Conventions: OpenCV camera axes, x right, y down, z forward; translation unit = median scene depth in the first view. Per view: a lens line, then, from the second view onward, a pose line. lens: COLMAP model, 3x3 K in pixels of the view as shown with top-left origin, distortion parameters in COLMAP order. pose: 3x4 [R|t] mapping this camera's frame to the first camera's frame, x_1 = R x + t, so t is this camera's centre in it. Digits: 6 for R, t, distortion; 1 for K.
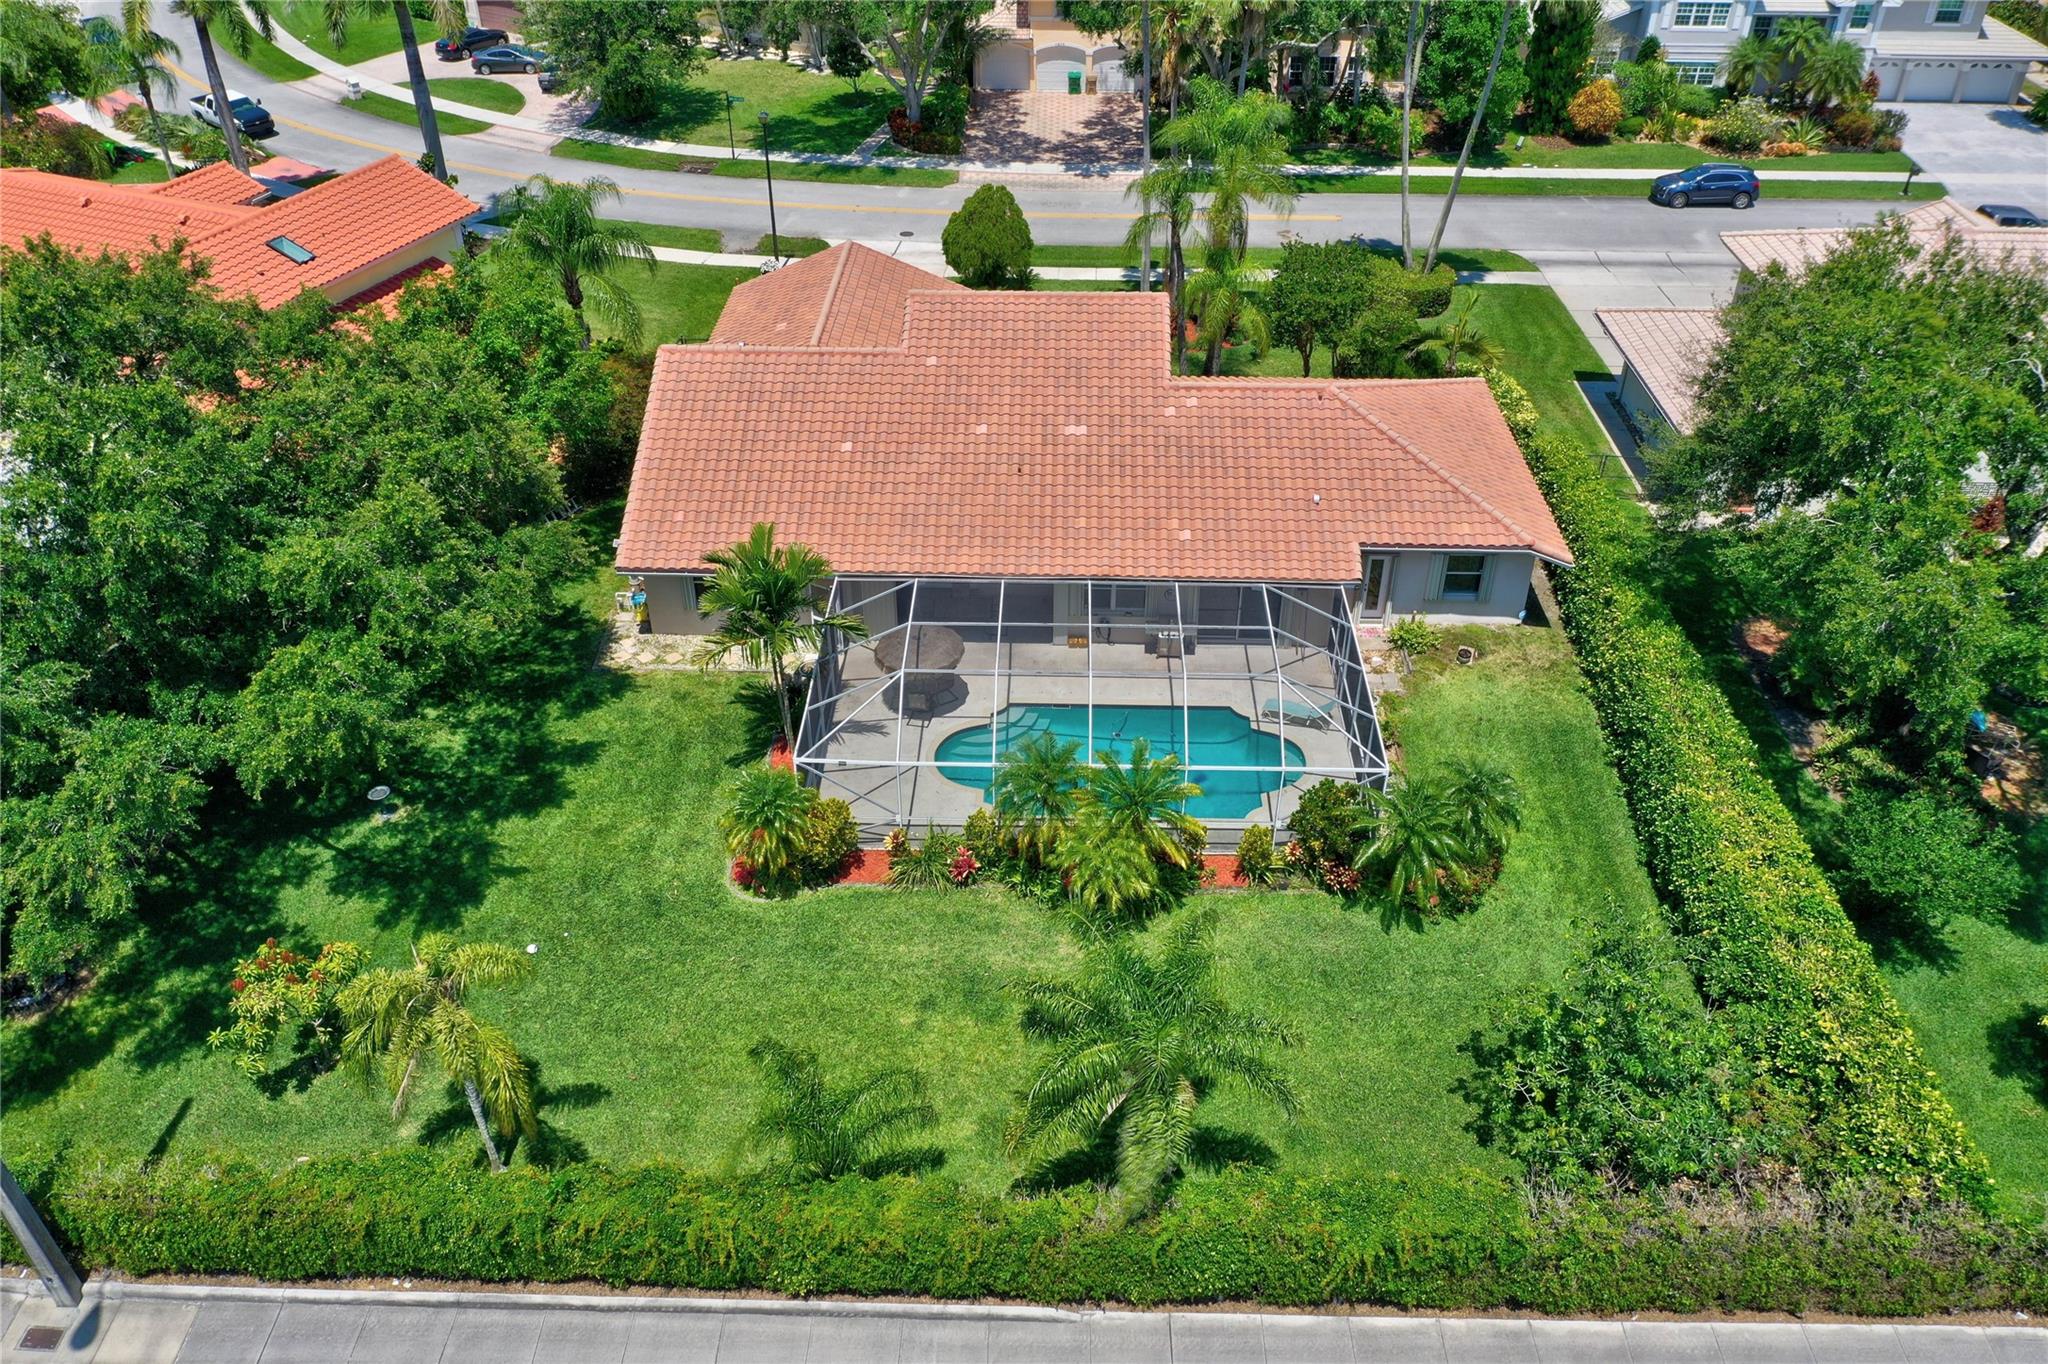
lens RADIAL K [[1591.9, 0, 1024.0], [0, 1591.9, 682.0], [0, 0, 1]] dist [-0.012214, -0.001084]
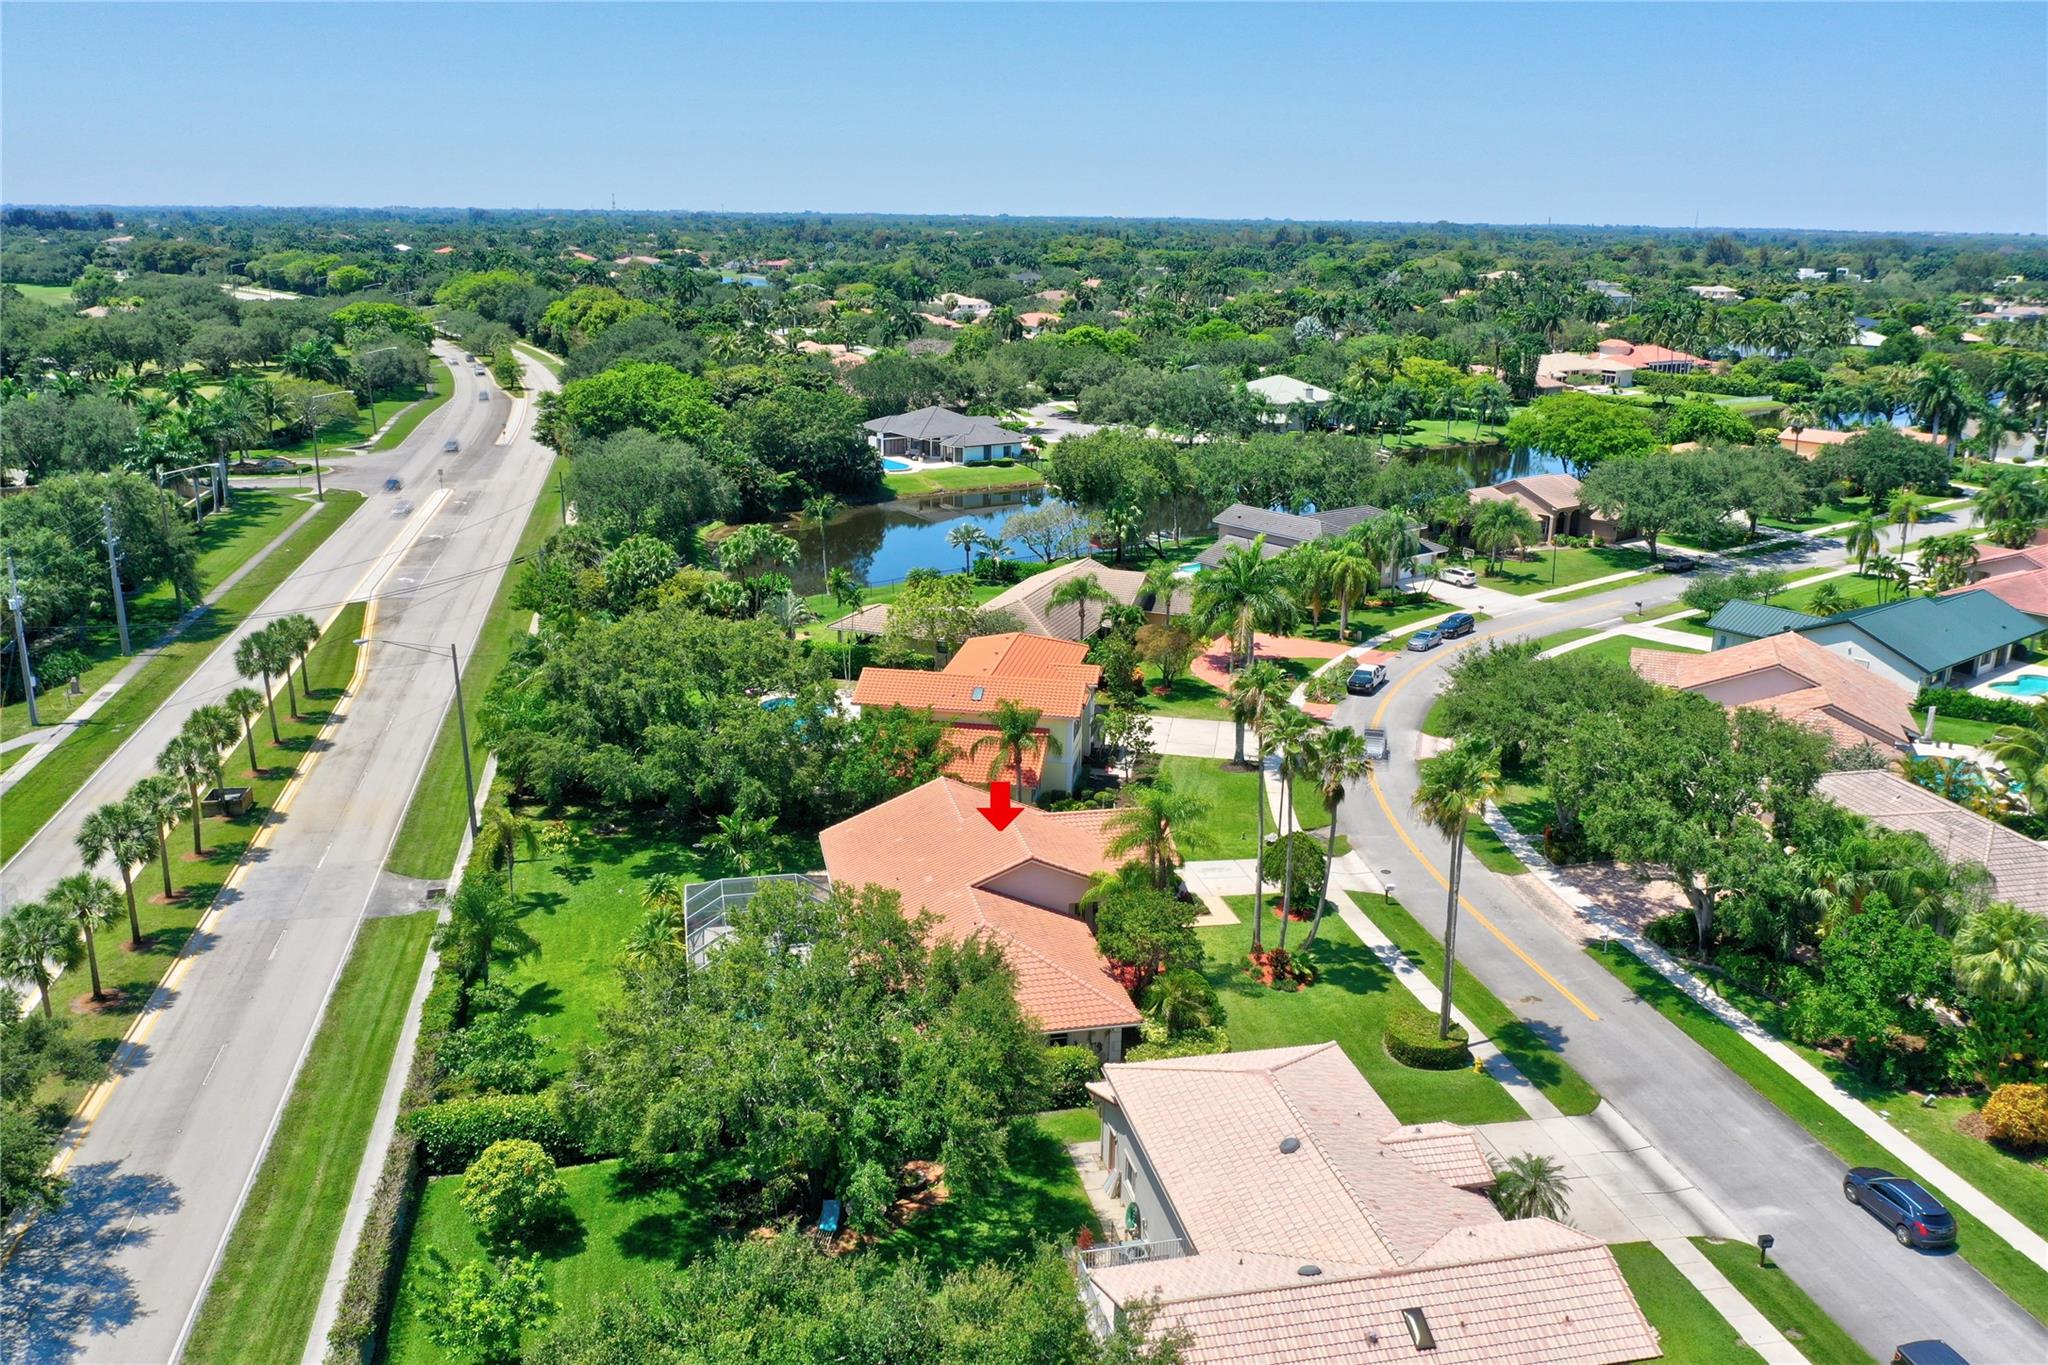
lens RADIAL K [[1591.9, 0, 1024.0], [0, 1591.9, 682.5], [0, 0, 1]] dist [-0.012214, -0.001084]
pose [[0.248585, 0.280286, -0.927171, 0.952234], [-0.579037, 0.810349, 0.089725, -0.318288], [0.776480, 0.514562, 0.363736, 0.164704]]
